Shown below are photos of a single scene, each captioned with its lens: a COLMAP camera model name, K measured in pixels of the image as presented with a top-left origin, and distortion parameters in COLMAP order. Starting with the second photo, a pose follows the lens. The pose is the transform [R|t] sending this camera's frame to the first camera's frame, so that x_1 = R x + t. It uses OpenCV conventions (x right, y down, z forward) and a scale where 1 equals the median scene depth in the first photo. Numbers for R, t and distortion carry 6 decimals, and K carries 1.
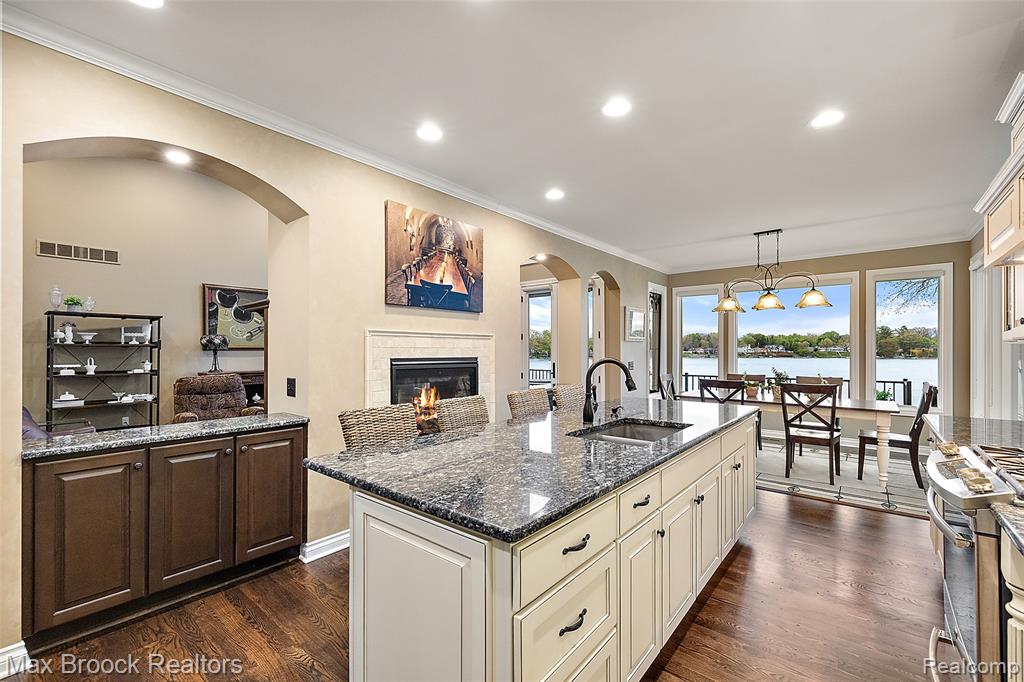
lens RADIAL K [[430.6, 0, 506.5], [0, 430.6, 349.2], [0, 0, 1]] dist [0.000220, 0.000303]
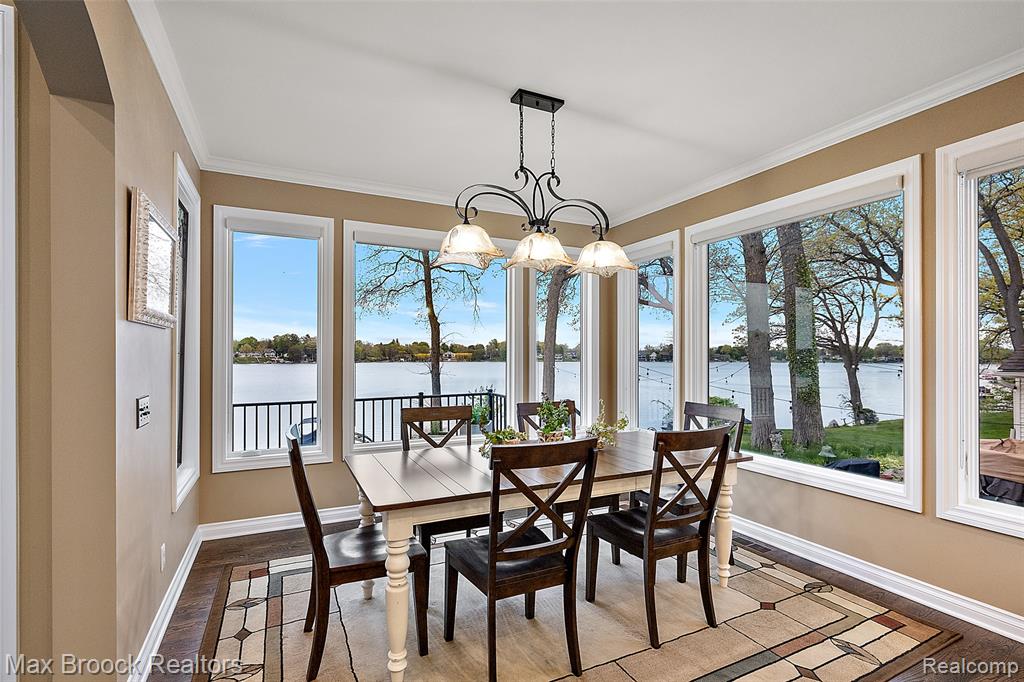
lens RADIAL K [[473.8, 0, 512.3], [0, 473.8, 357.4], [0, 0, 1]] dist [-0.004426, -0.000382]
pose [[0.411904, -0.002944, 0.911222, 0.134202], [-0.002050, 0.999989, 0.004158, 0.001489], [-0.911225, -0.003581, 0.411894, 0.817709]]
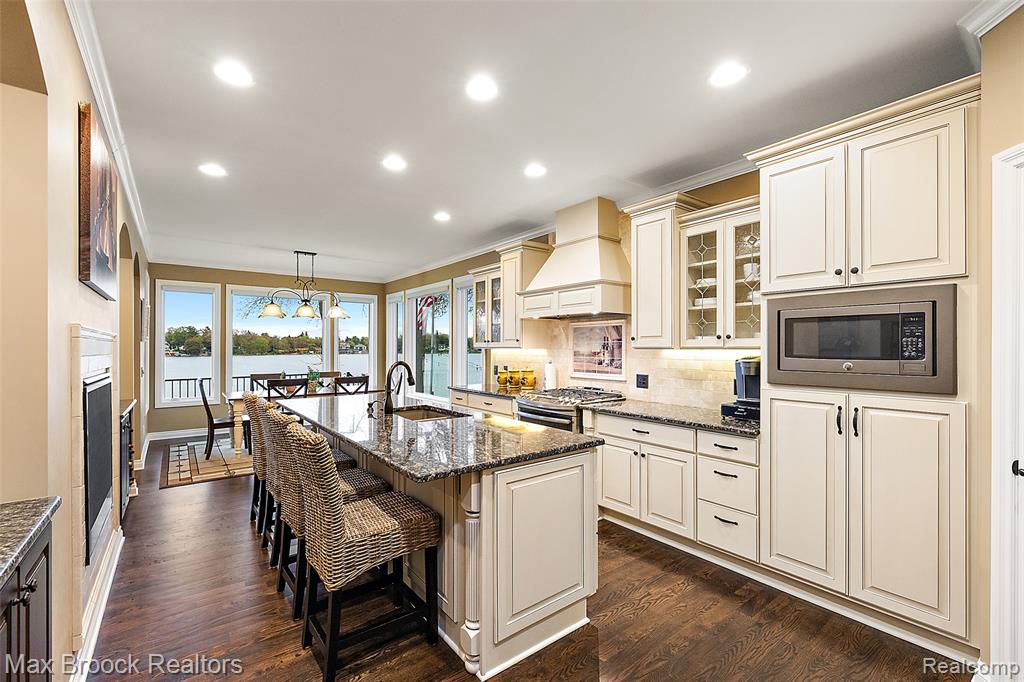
lens RADIAL K [[430.6, 0, 506.5], [0, 430.6, 349.2], [0, 0, 1]] dist [0.000220, 0.000303]
pose [[0.223062, -0.002982, 0.974800, -0.436826], [-0.000240, 0.999995, 0.003114, -0.008027], [-0.974804, -0.000929, 0.223060, 0.187621]]
